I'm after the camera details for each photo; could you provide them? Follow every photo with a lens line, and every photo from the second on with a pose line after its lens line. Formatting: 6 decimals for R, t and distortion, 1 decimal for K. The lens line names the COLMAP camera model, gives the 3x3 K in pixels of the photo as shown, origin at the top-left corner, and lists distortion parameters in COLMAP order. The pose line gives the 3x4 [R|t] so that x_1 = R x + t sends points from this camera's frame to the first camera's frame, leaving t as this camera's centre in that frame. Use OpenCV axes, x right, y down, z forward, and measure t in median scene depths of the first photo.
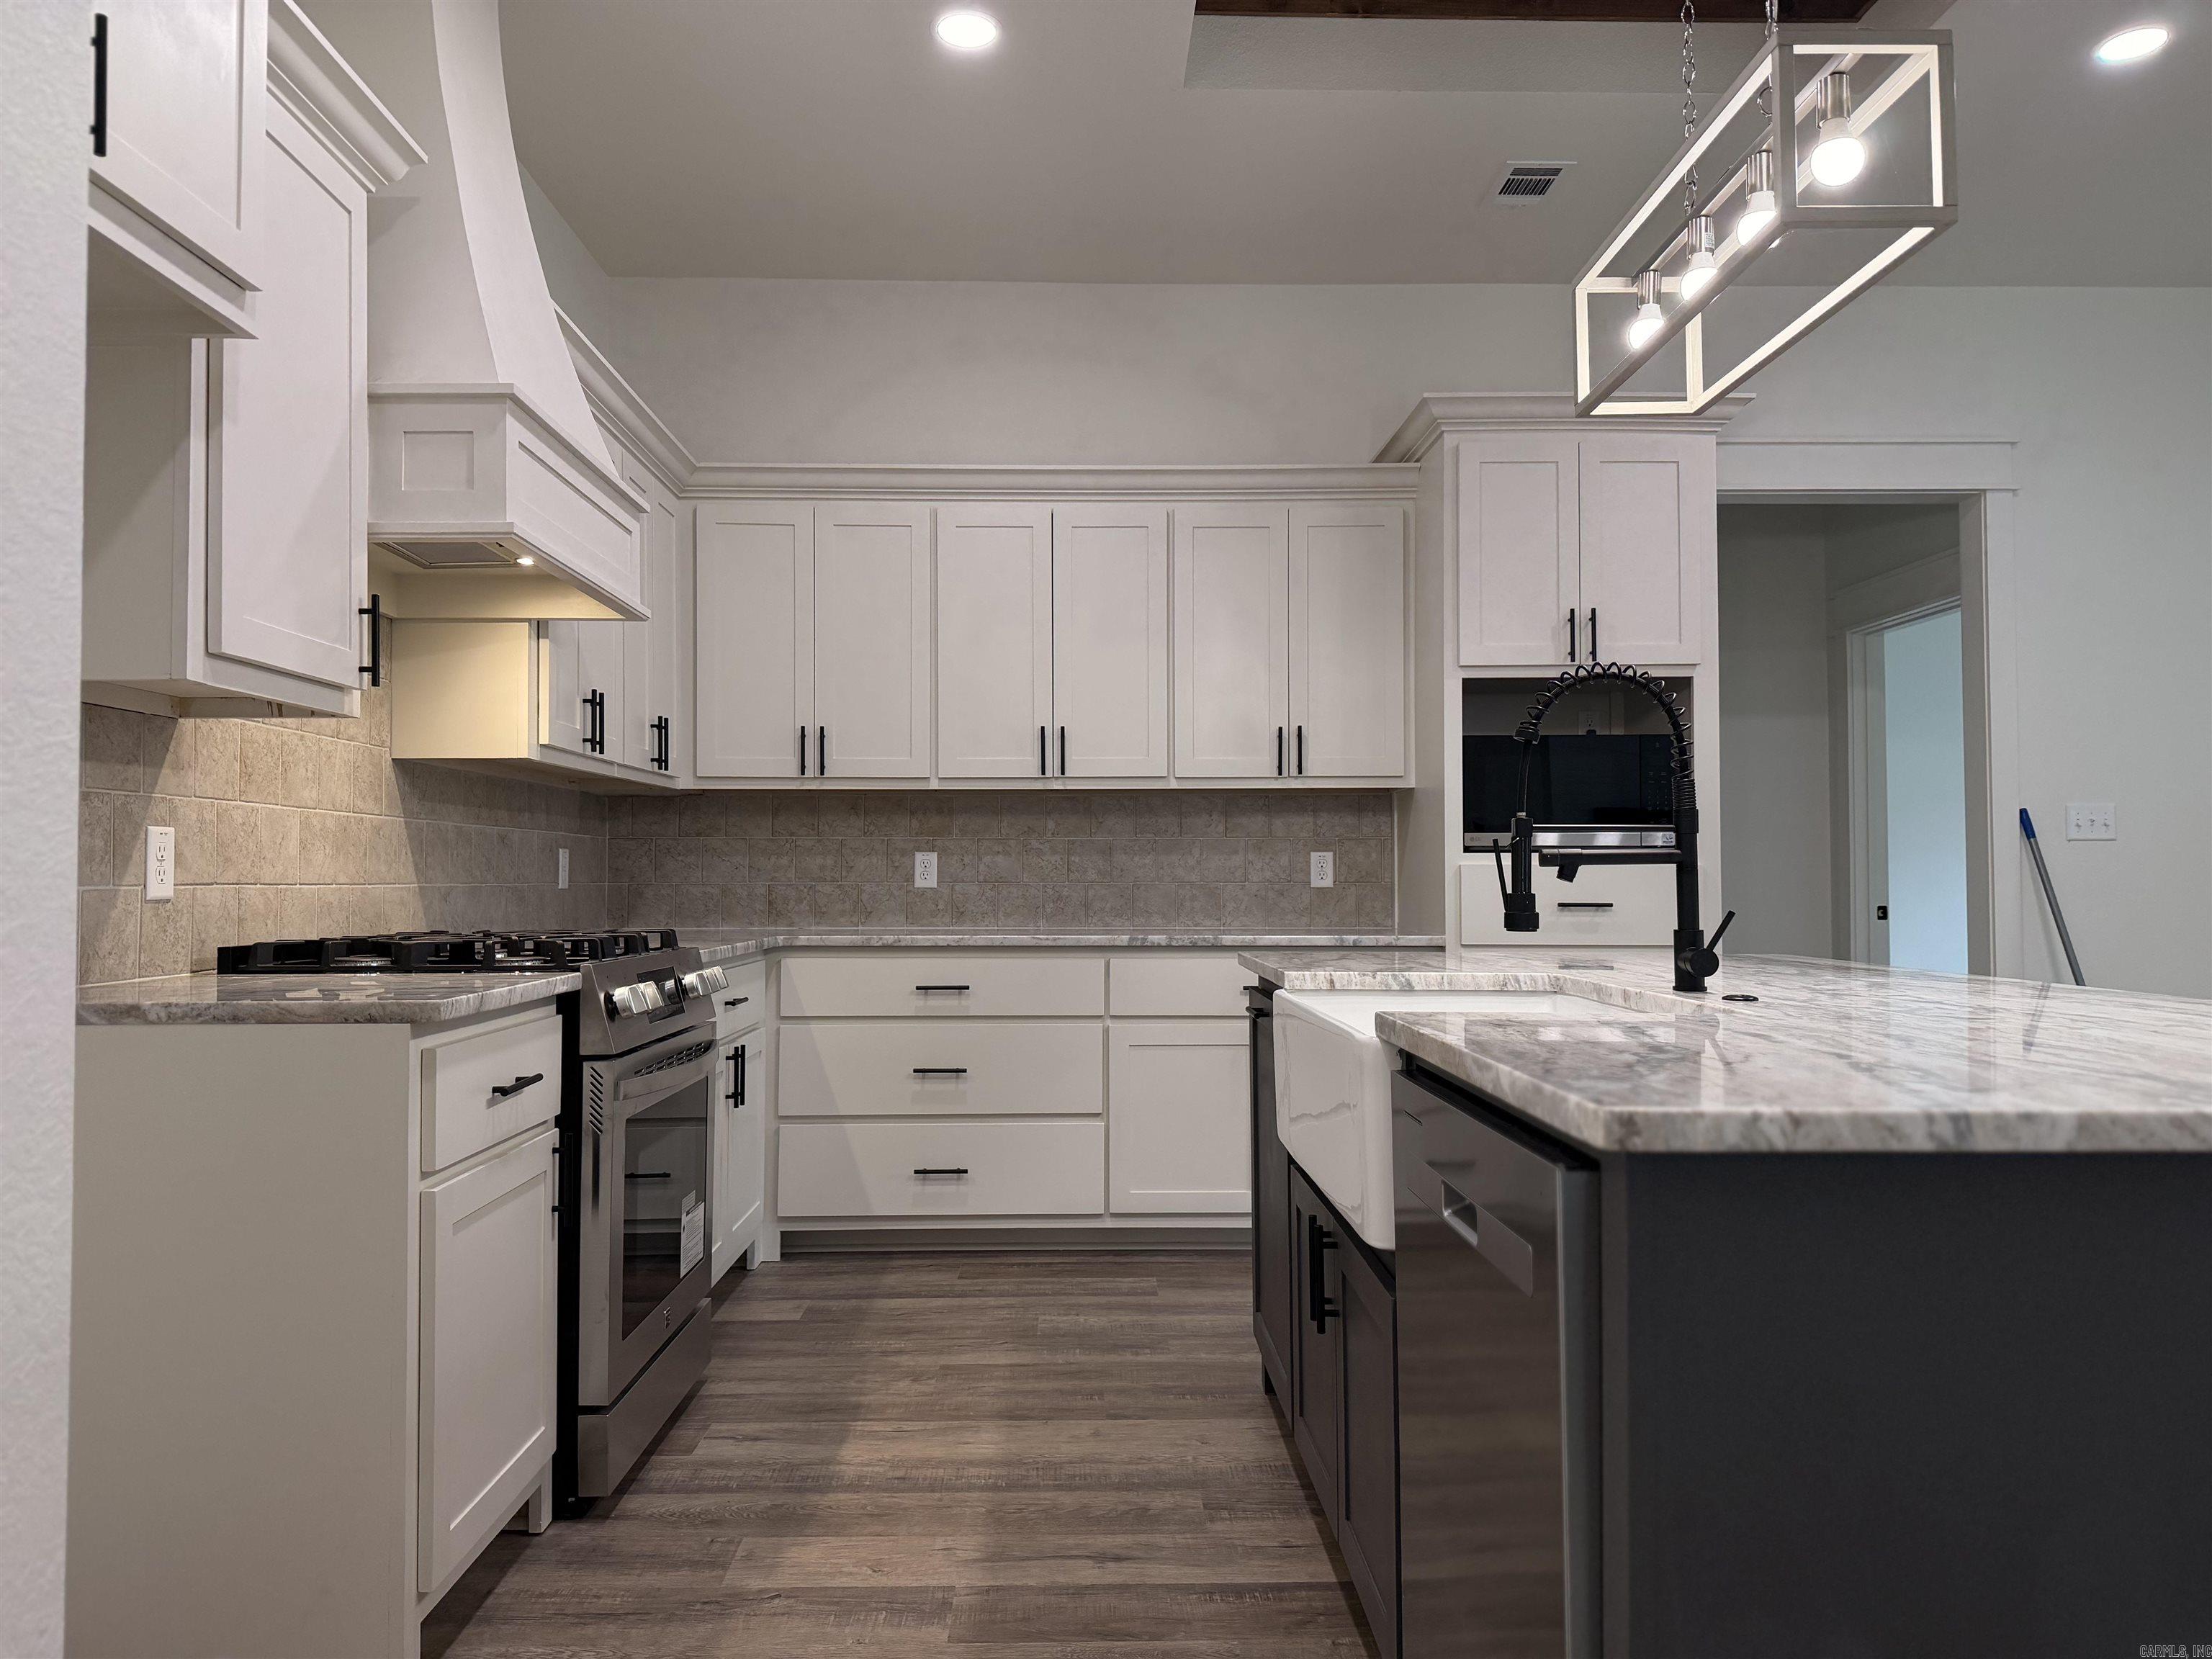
lens RADIAL K [[1533.9, 0, 1095.8], [0, 1533.9, 837.1], [0, 0, 1]] dist [0.160667, -0.290823]
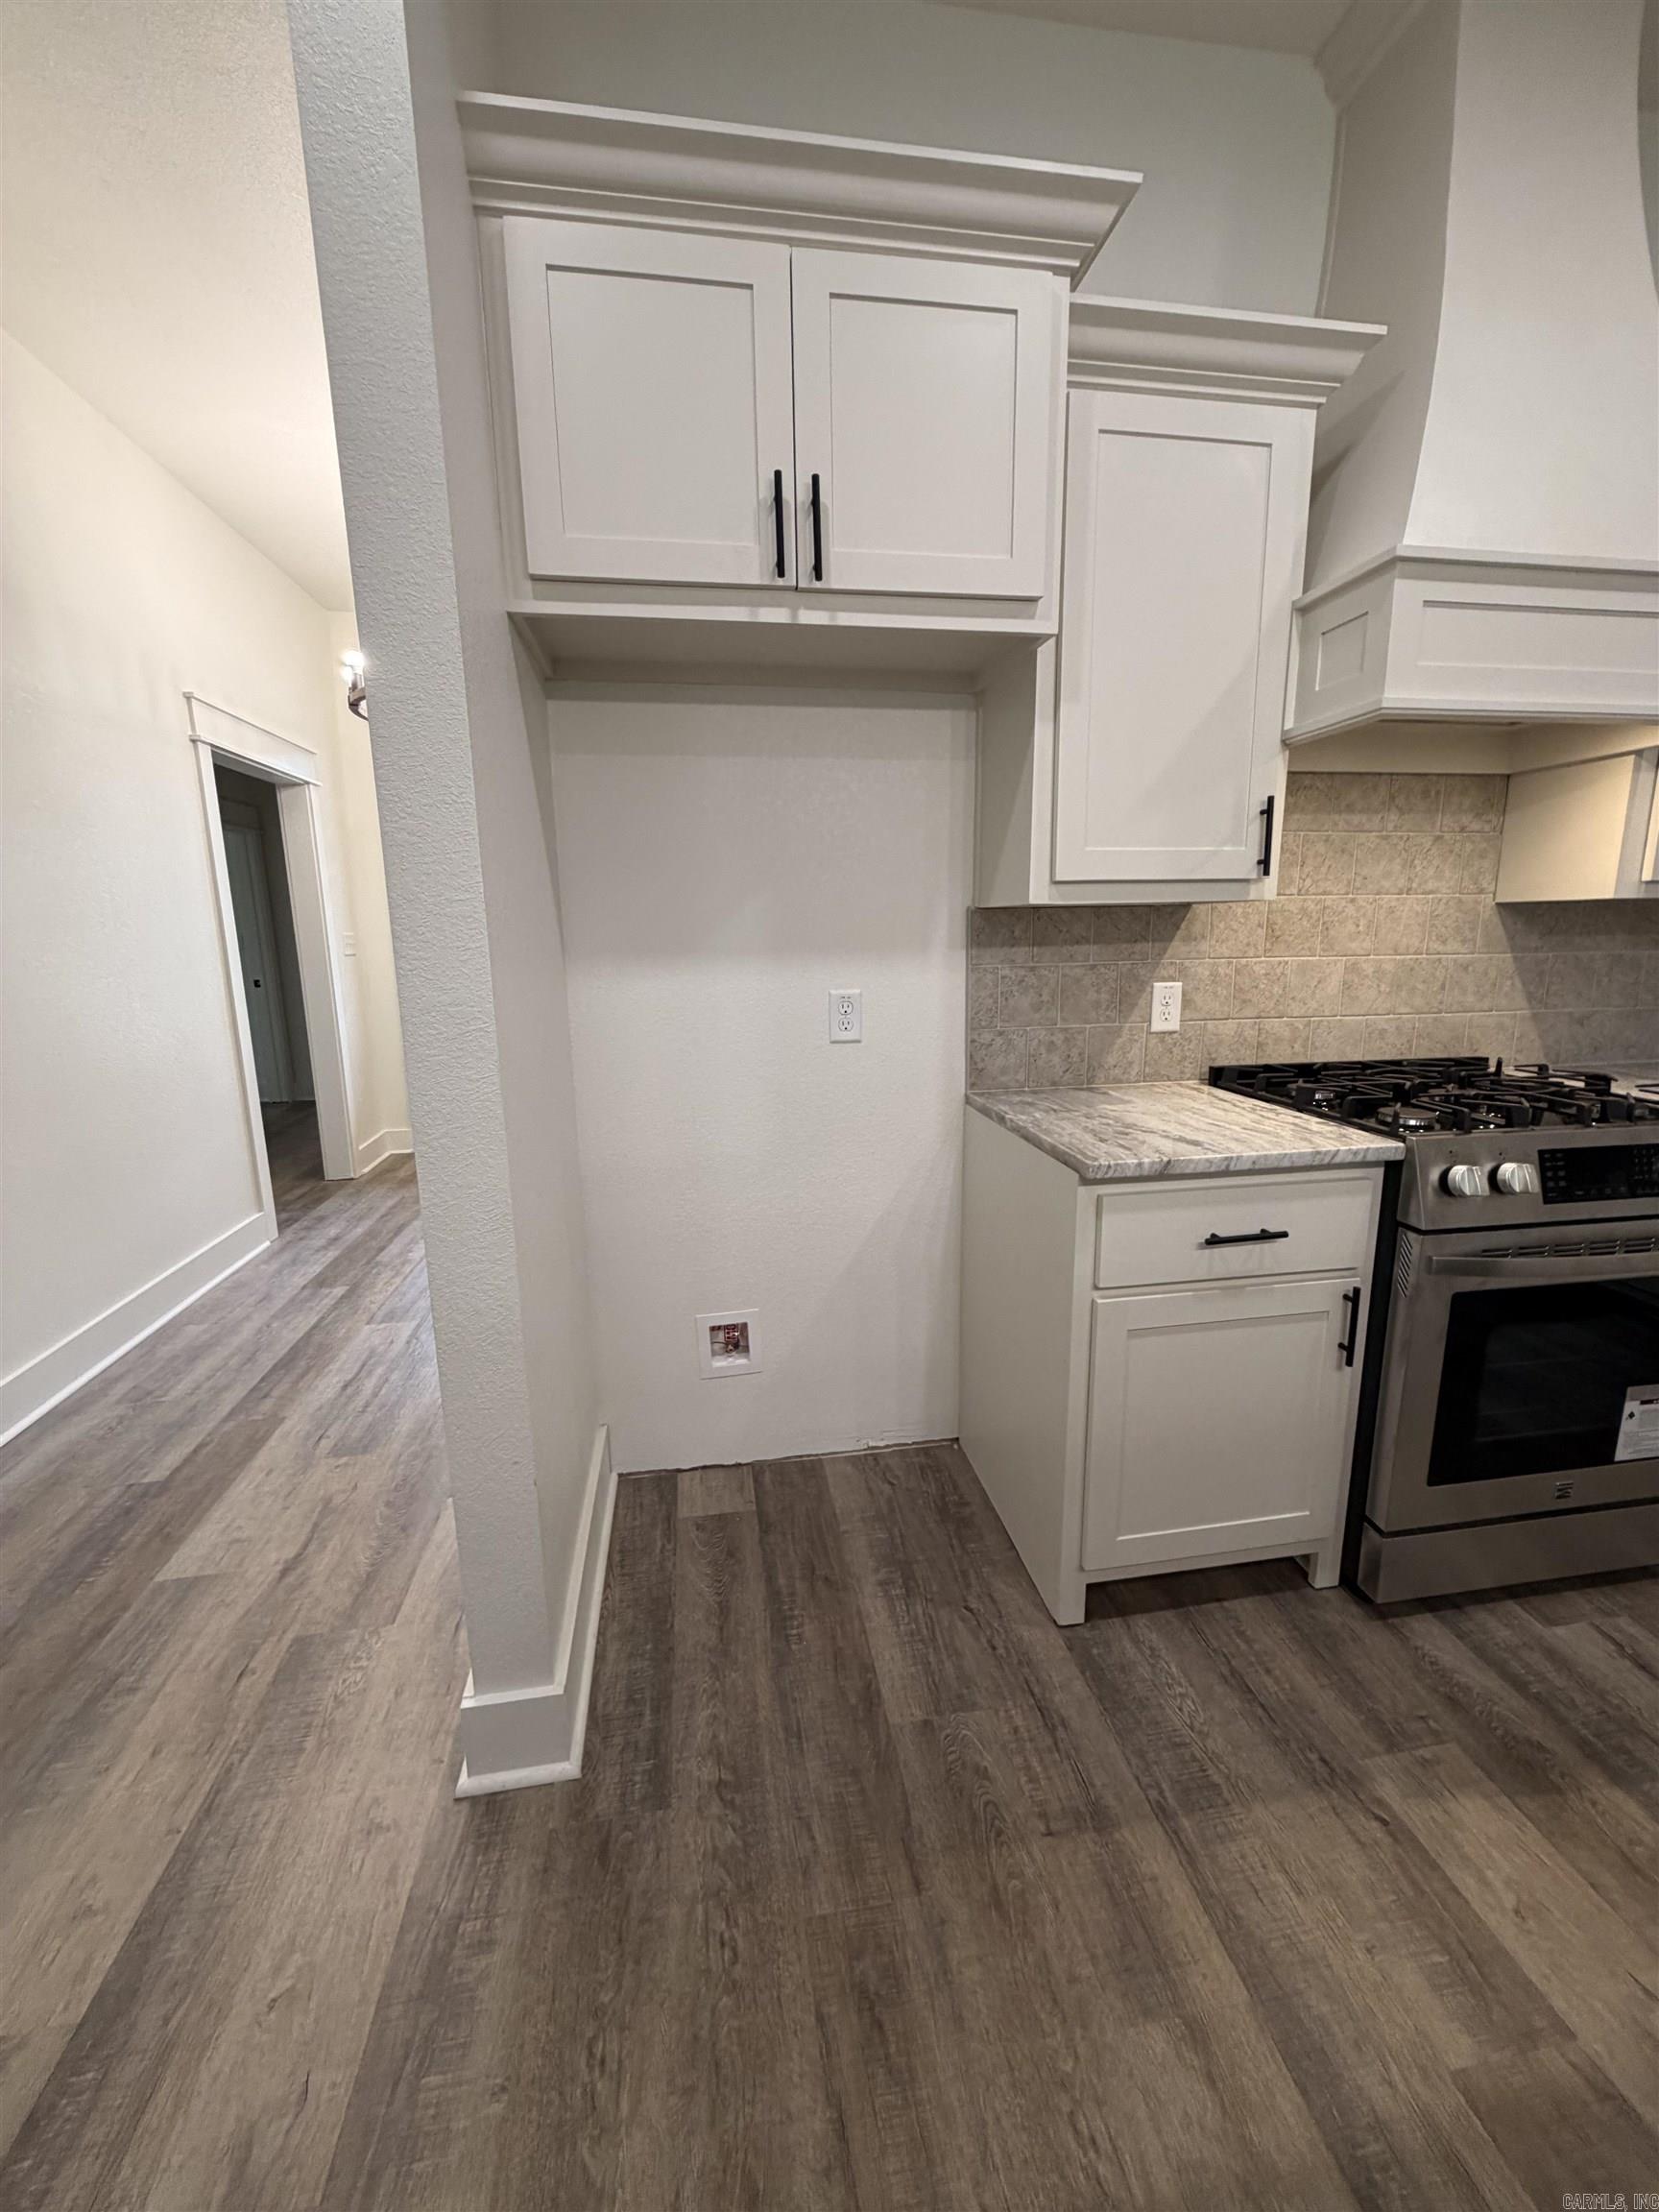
lens RADIAL K [[876.7, 0, 830.4], [0, 876.7, 1097.0], [0, 0, 1]] dist [0.001111, -0.000432]
pose [[0.139183, 0.188644, -0.972133, 0.105546], [0.039988, 0.979816, 0.195860, -0.043689], [0.989459, -0.066134, 0.128830, 0.331247]]
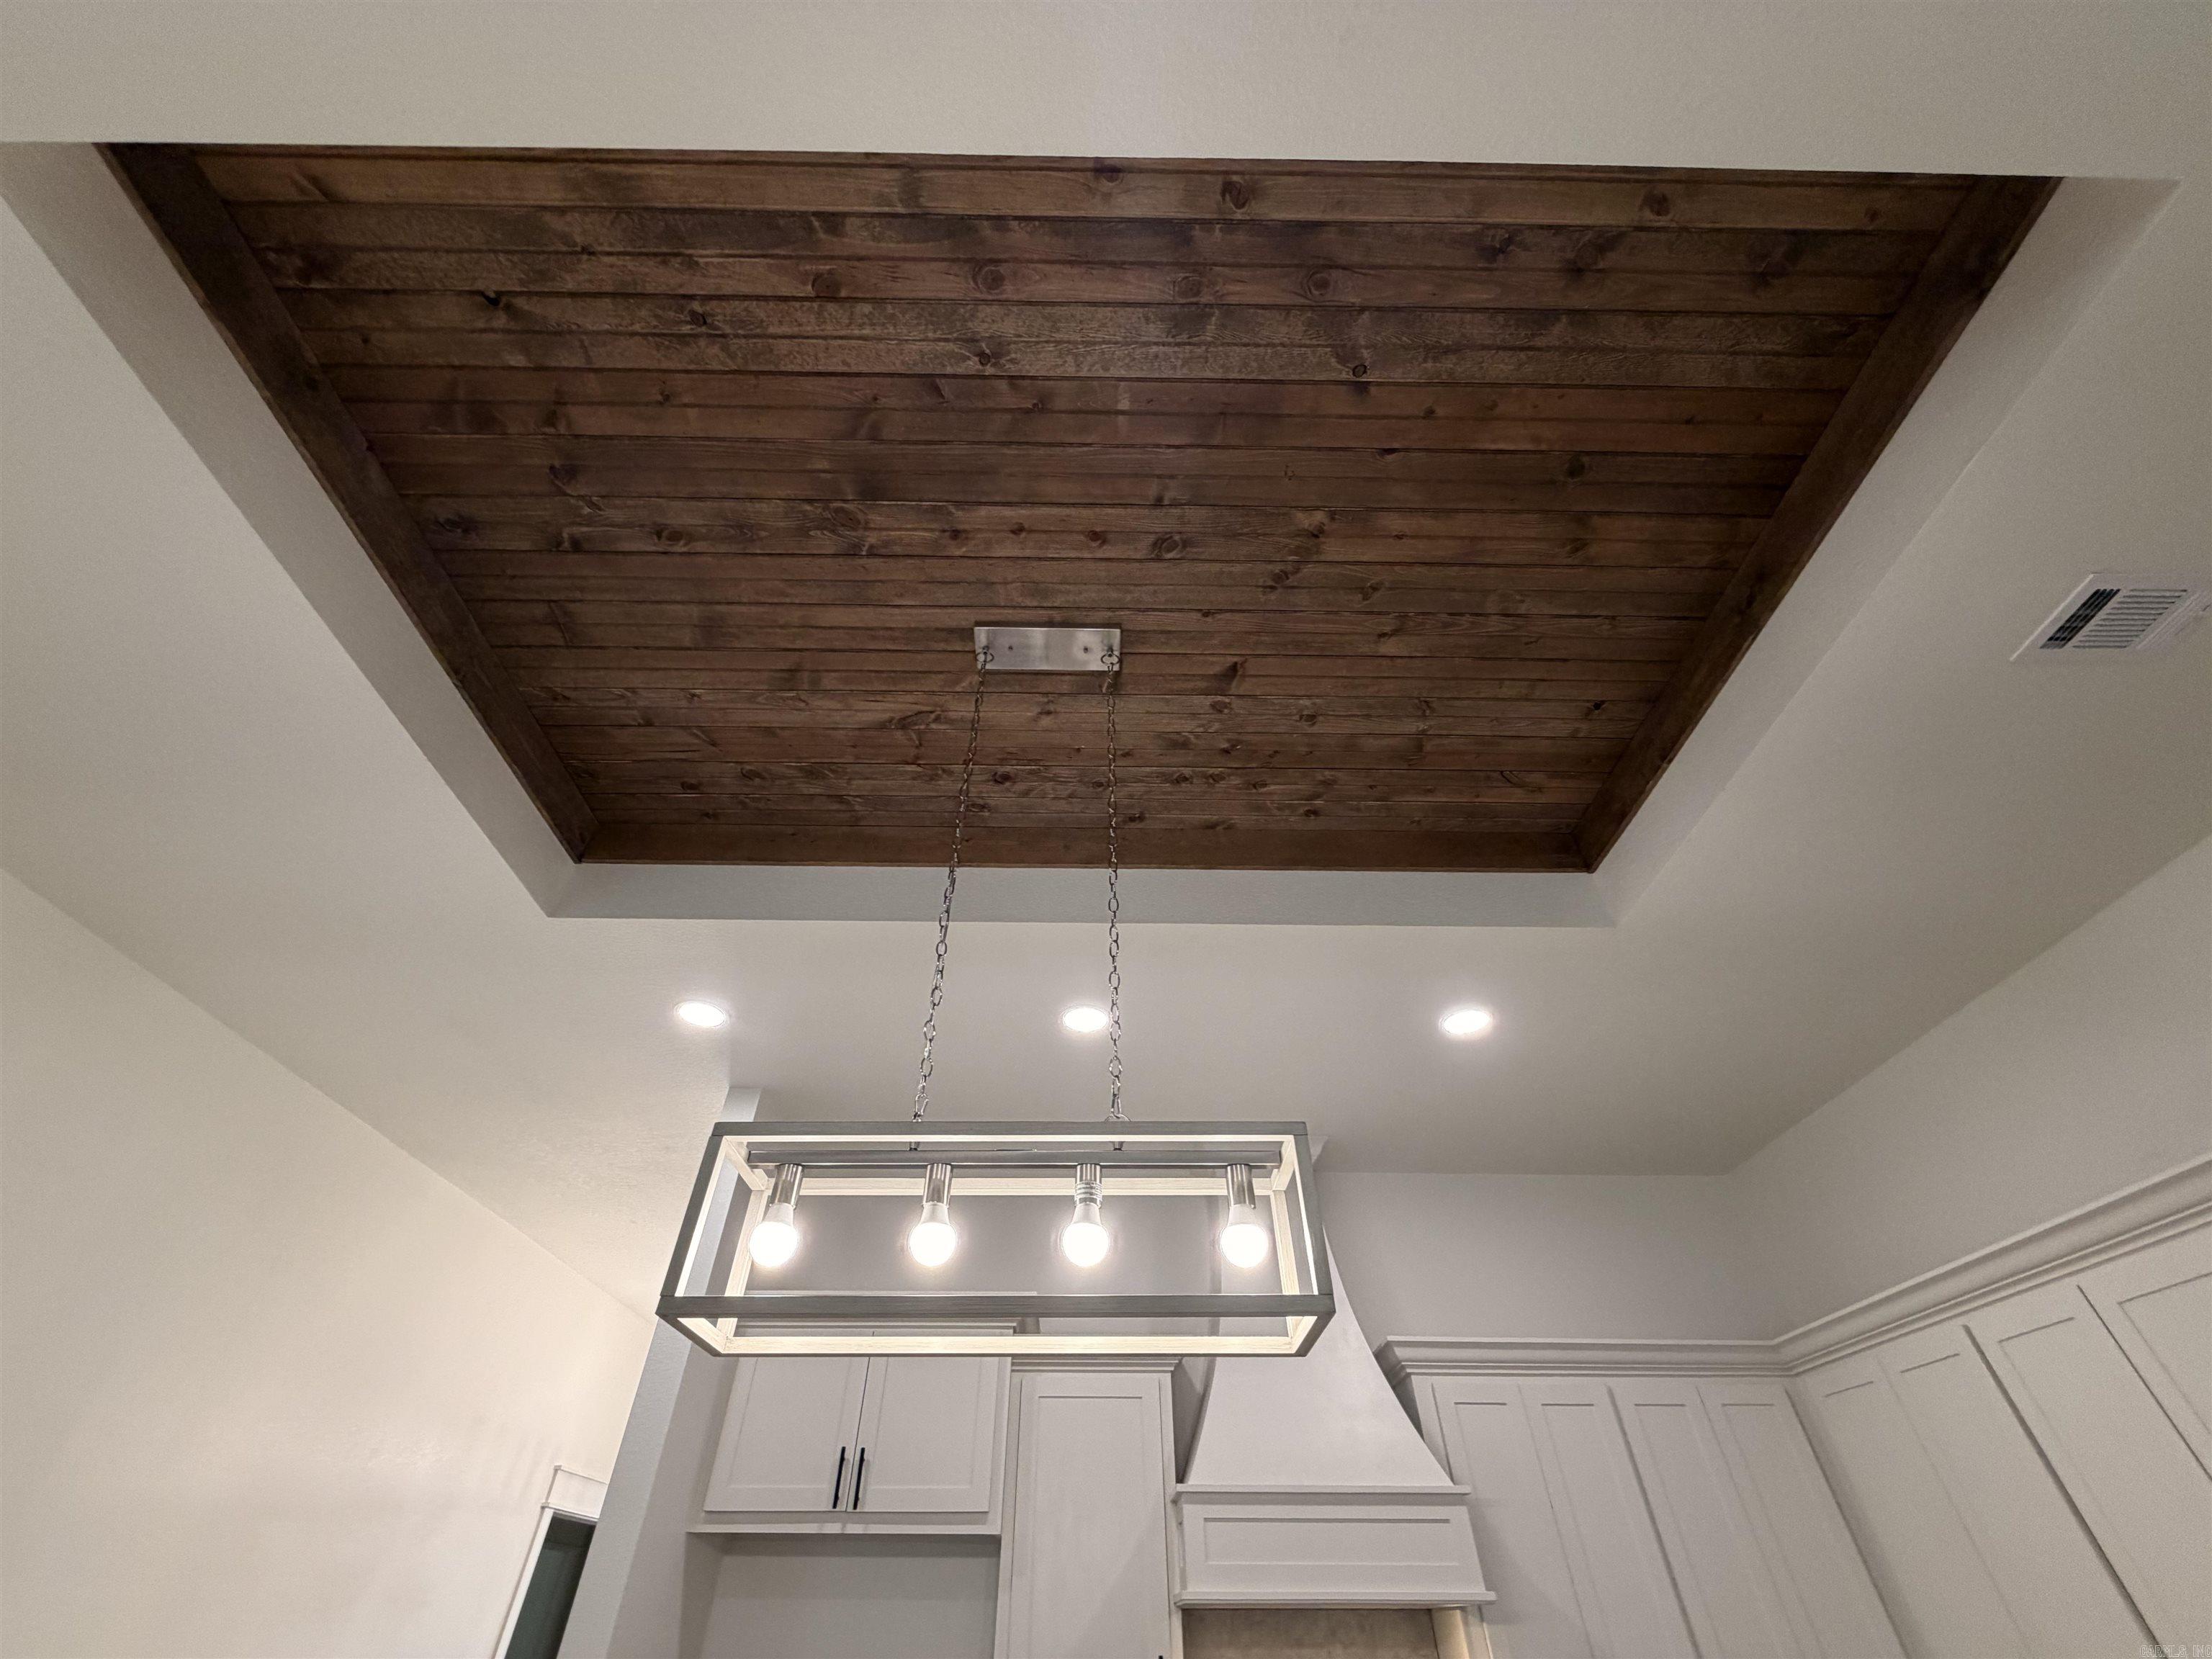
lens RADIAL K [[876.7, 0, 1098.7], [0, 876.7, 831.1], [0, 0, 1]] dist [0.001111, -0.000432]
pose [[-0.005595, -0.672234, -0.740318, 0.496317], [0.023722, 0.740032, -0.672154, -0.104082], [0.999703, -0.021322, 0.011807, 0.546542]]
